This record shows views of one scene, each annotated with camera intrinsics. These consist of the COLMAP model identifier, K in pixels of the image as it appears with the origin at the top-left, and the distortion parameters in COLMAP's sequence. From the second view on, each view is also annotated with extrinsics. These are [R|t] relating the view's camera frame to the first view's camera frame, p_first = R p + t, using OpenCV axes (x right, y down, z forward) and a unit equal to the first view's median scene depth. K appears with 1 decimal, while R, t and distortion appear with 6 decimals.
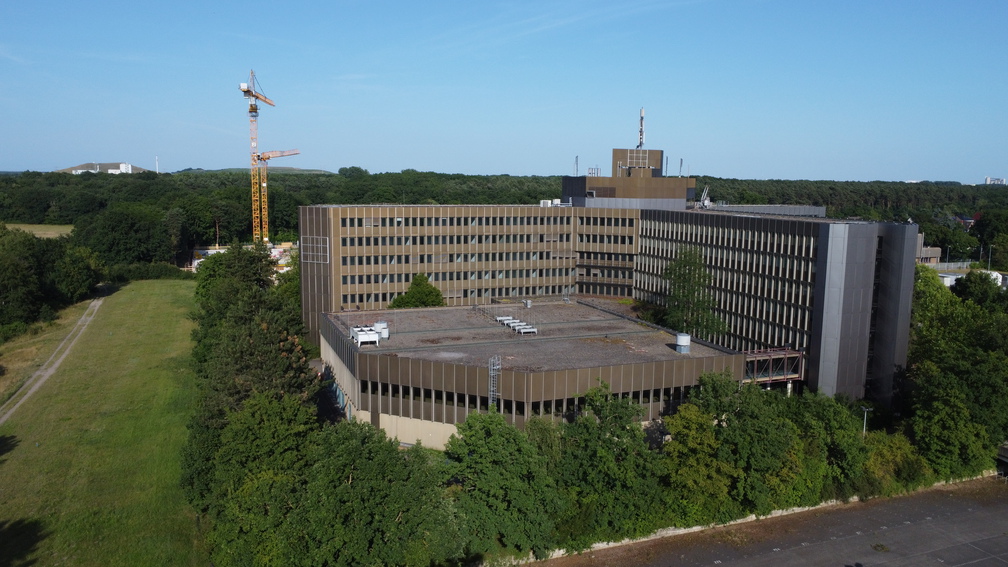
lens RADIAL K [[760.7, 0, 504.0], [0, 760.7, 283.5], [0, 0, 1]] dist [0.006396, 0.002643]
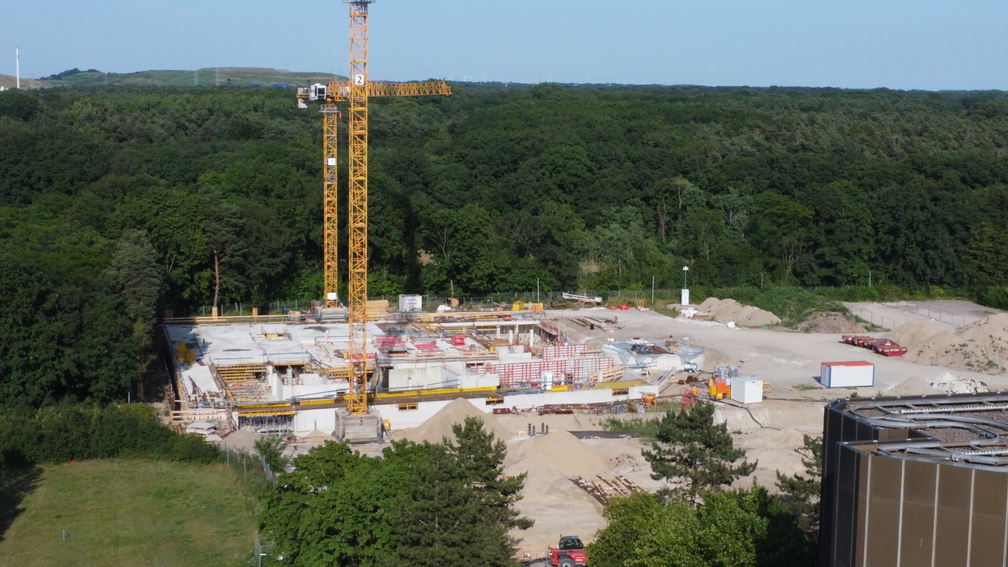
lens RADIAL K [[1520.7, 0, 504.0], [0, 1520.7, 283.5], [0, 0, 1]] dist [-0.014351, 0.033895]
pose [[0.993935, 0.014966, -0.108947, -0.313190], [-0.015754, 0.999856, -0.006377, -0.142375], [0.108836, 0.008055, 0.994027, 0.492156]]
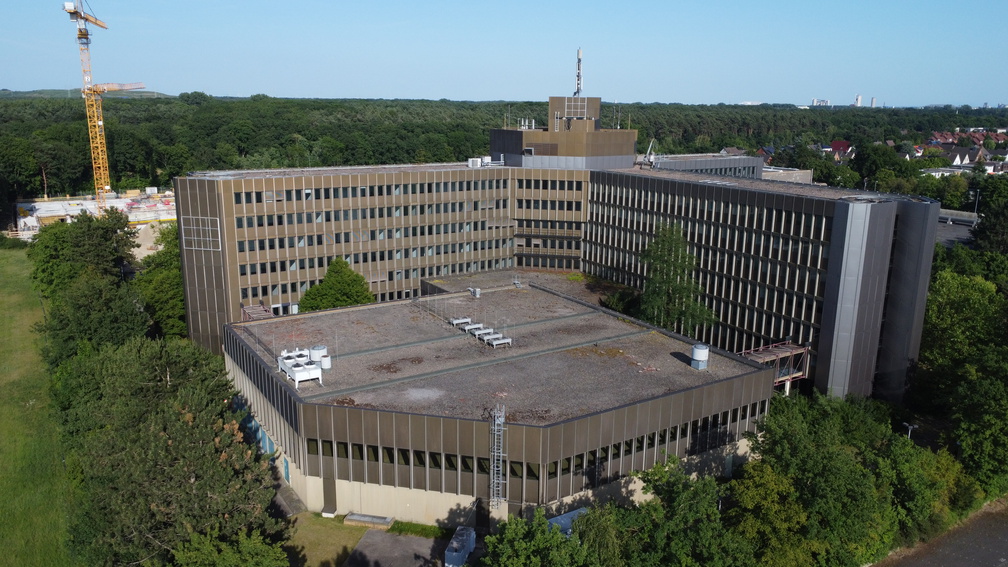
lens RADIAL K [[760.7, 0, 504.0], [0, 760.7, 283.5], [0, 0, 1]] dist [0.006396, 0.002643]
pose [[0.982260, -0.045343, 0.181960, -0.082397], [0.026929, 0.994376, 0.102424, -0.062171], [-0.185581, -0.095707, 0.977957, 0.158963]]
